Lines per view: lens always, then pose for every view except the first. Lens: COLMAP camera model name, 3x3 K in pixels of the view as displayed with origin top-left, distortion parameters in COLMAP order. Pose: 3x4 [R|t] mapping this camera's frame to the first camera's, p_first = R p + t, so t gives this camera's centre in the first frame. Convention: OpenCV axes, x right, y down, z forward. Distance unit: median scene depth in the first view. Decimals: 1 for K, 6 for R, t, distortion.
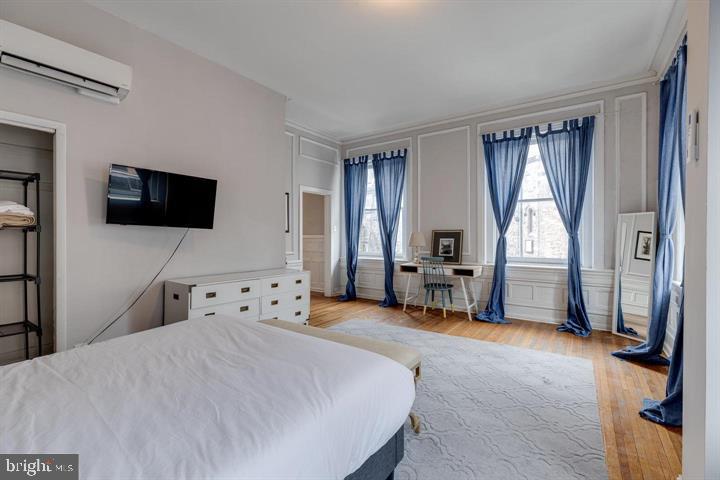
lens RADIAL K [[324.3, 0, 364.4], [0, 324.3, 240.1], [0, 0, 1]] dist [0.003732, 0.001371]
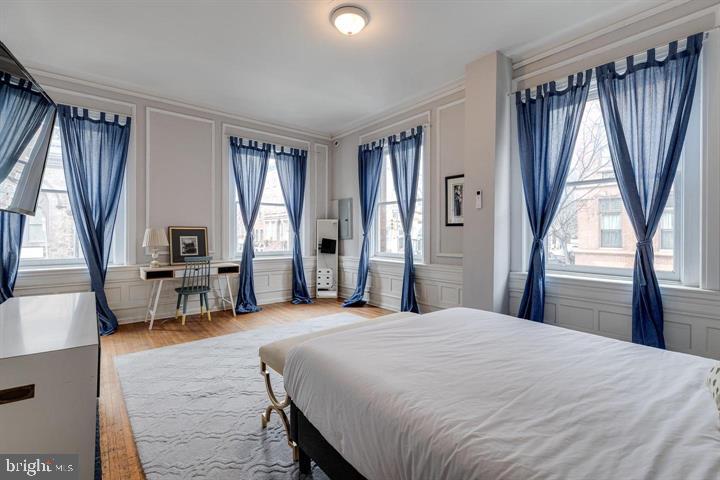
lens RADIAL K [[324.3, 0, 356.1], [0, 324.3, 238.7], [0, 0, 1]] dist [0.003732, 0.001371]
pose [[0.277055, -0.011810, 0.960781, -0.554035], [0.008981, 0.999913, 0.009701, -0.003174], [-0.960812, 0.005941, 0.277137, 0.347535]]
